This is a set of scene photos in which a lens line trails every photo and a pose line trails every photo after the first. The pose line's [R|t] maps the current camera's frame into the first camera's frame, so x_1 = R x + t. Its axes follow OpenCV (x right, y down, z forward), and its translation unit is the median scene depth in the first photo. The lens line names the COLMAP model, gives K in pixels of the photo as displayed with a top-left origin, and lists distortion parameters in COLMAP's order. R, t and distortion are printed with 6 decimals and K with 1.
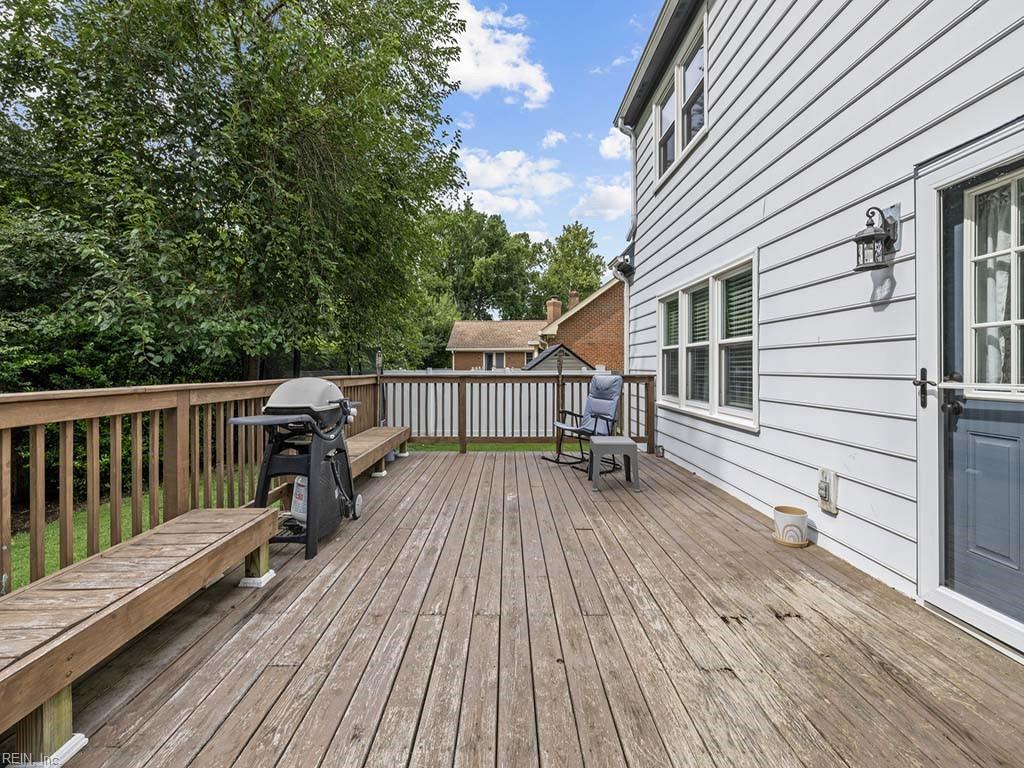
lens RADIAL K [[432.7, 0, 514.0], [0, 432.7, 366.3], [0, 0, 1]] dist [-0.000191, 0.000010]
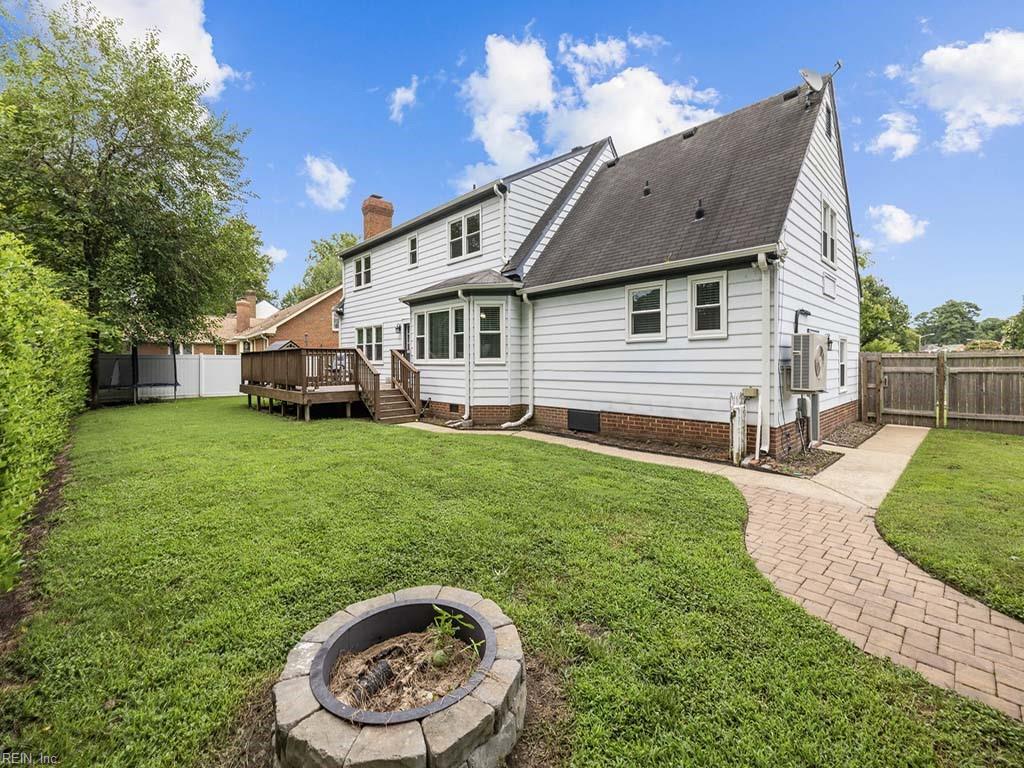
lens RADIAL K [[432.7, 0, 514.0], [0, 432.7, 366.3], [0, 0, 1]] dist [-0.000191, 0.000010]
pose [[0.738017, -0.007901, 0.674735, -2.121262], [0.000039, 0.999932, 0.011667, 0.173774], [-0.674782, -0.008584, 0.737968, -4.695749]]
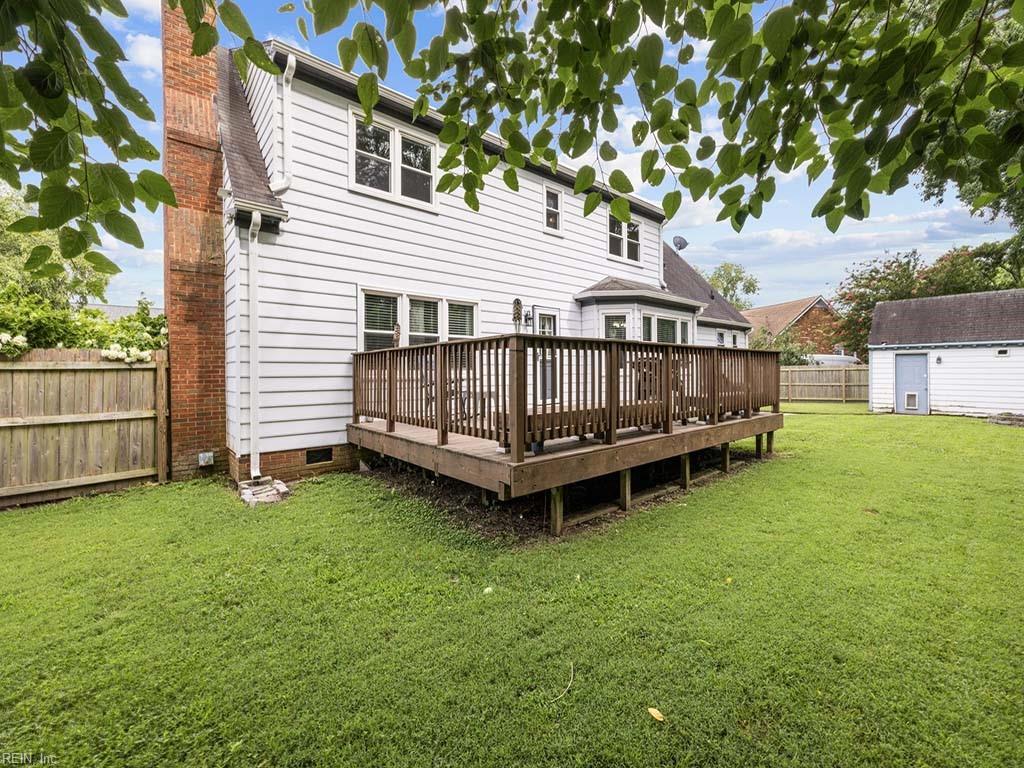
lens RADIAL K [[432.7, 0, 514.0], [0, 432.7, 366.3], [0, 0, 1]] dist [-0.000191, 0.000010]
pose [[-0.635448, 0.018184, 0.771929, -1.997389], [0.009011, 0.999829, -0.016135, 0.188141], [-0.772091, -0.003297, -0.635504, 3.439883]]
